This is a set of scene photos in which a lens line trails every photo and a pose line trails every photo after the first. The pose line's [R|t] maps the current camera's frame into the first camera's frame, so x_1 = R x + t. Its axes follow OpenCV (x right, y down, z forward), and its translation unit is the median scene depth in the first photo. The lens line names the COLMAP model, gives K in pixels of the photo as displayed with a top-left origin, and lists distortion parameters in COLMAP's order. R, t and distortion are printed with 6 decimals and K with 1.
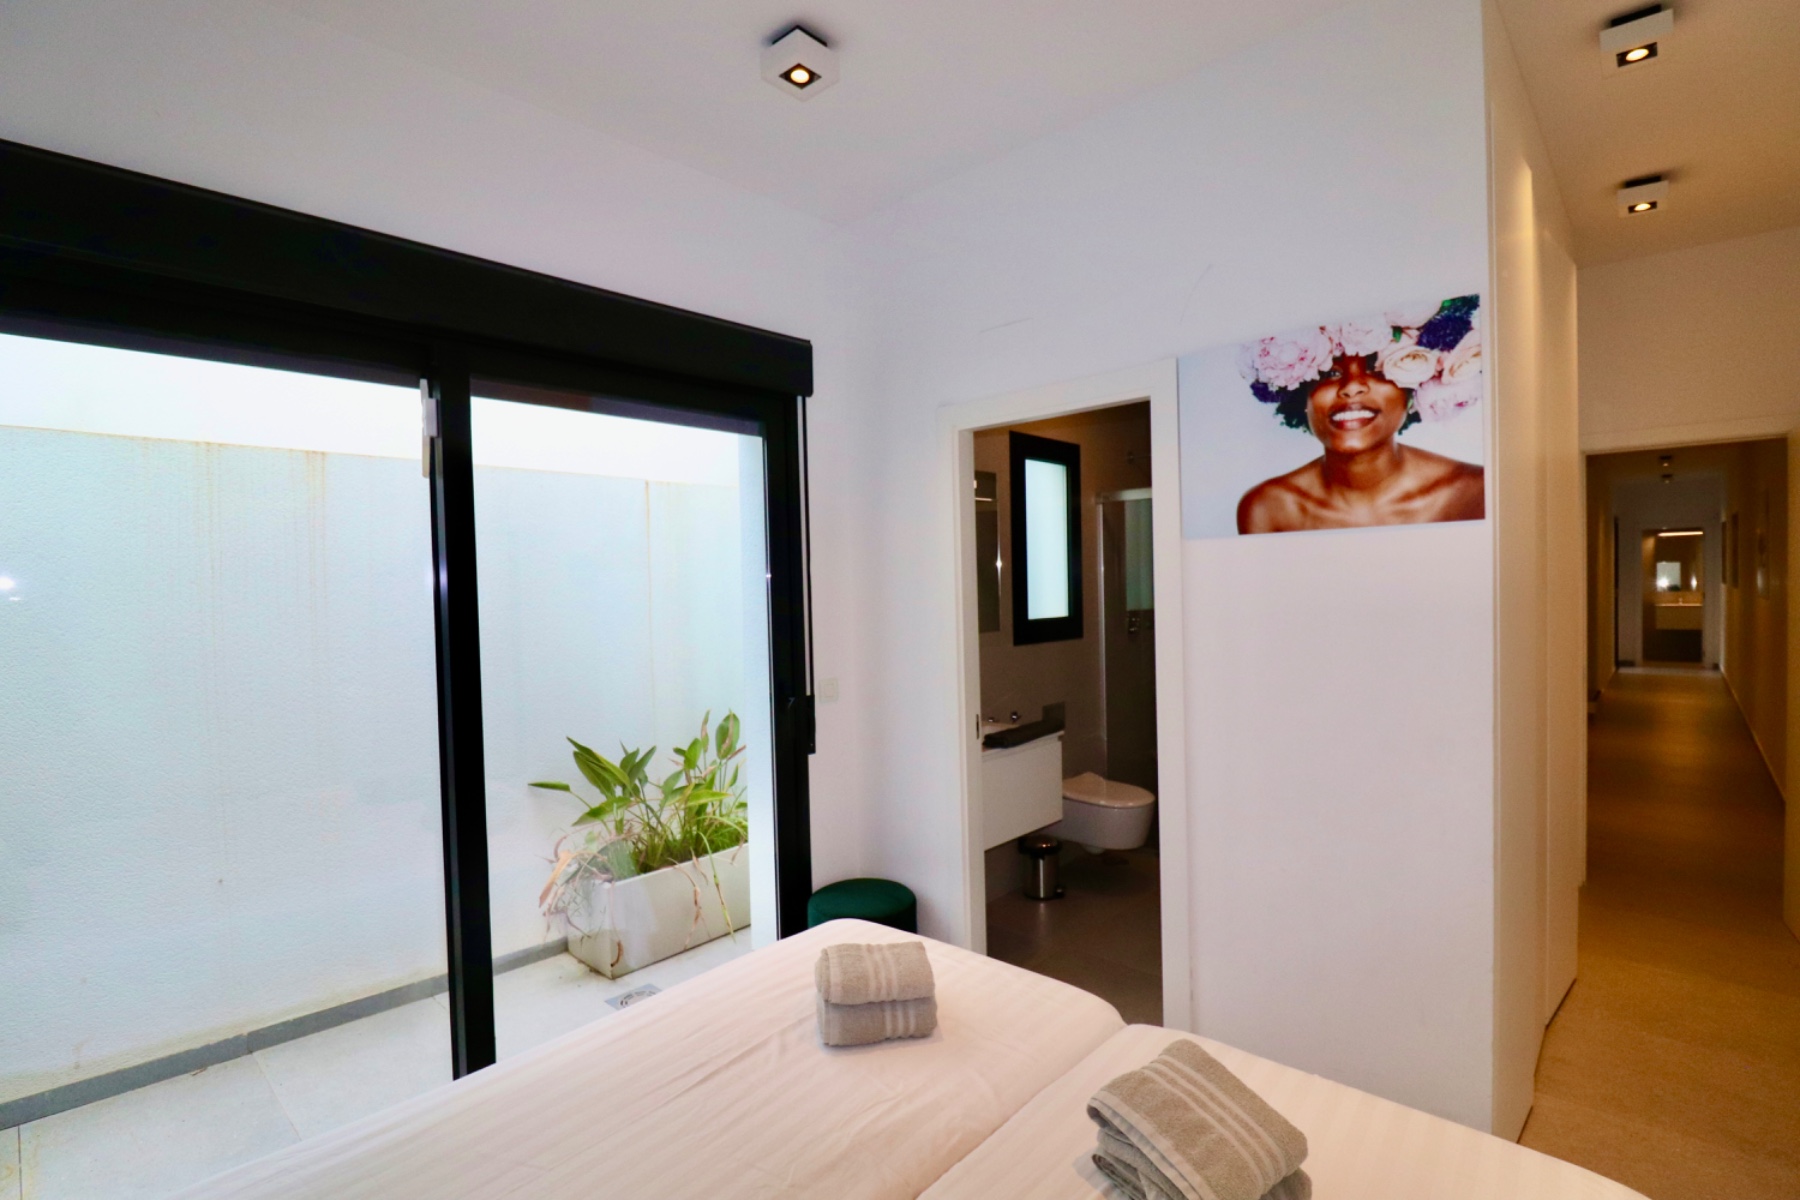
lens RADIAL K [[839.2, 0, 905.0], [0, 839.2, 599.7], [0, 0, 1]] dist [0.007152, -0.016157]
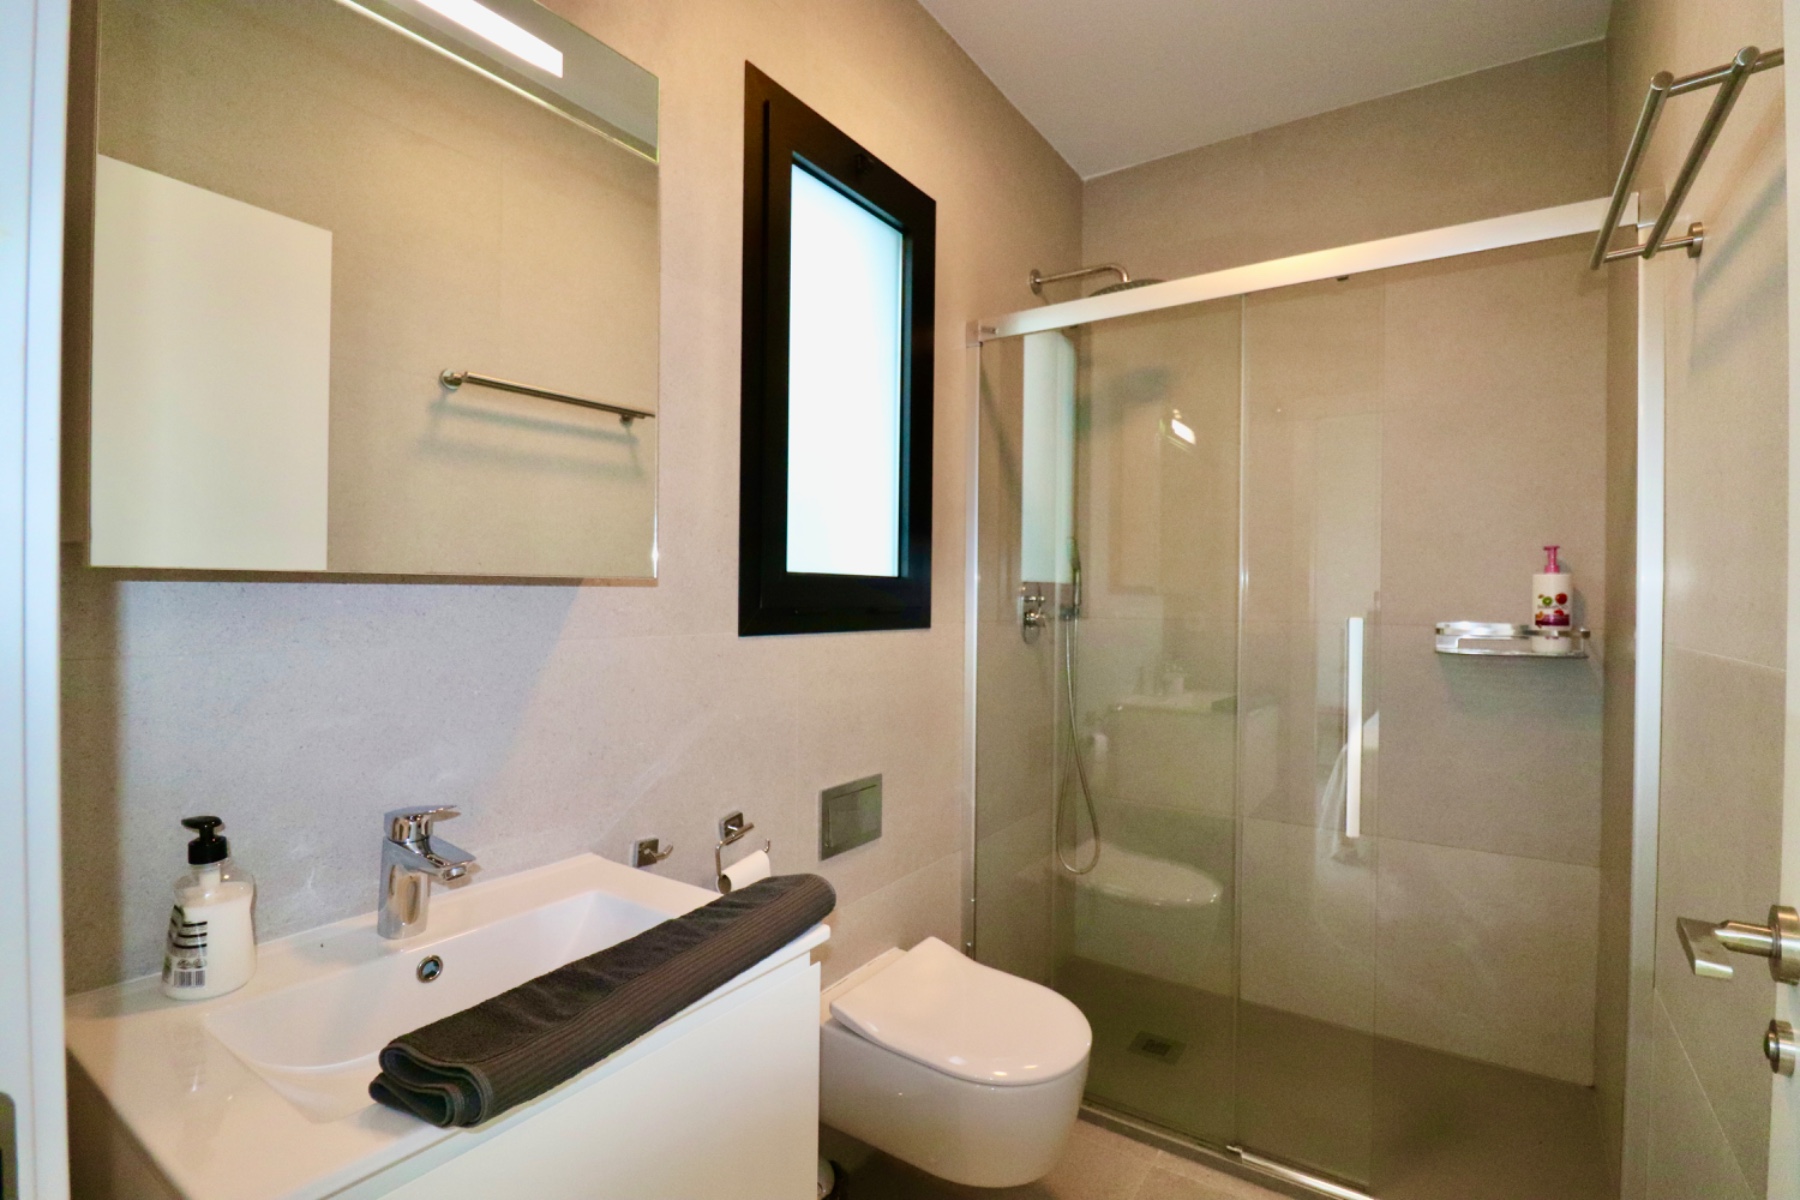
lens RADIAL K [[839.2, 0, 905.0], [0, 839.2, 599.7], [0, 0, 1]] dist [0.007152, -0.016157]
pose [[0.988953, 0.027427, 0.145667, 0.169925], [-0.024308, 0.999436, -0.023153, 0.052079], [-0.146220, 0.019357, 0.989063, 0.715682]]
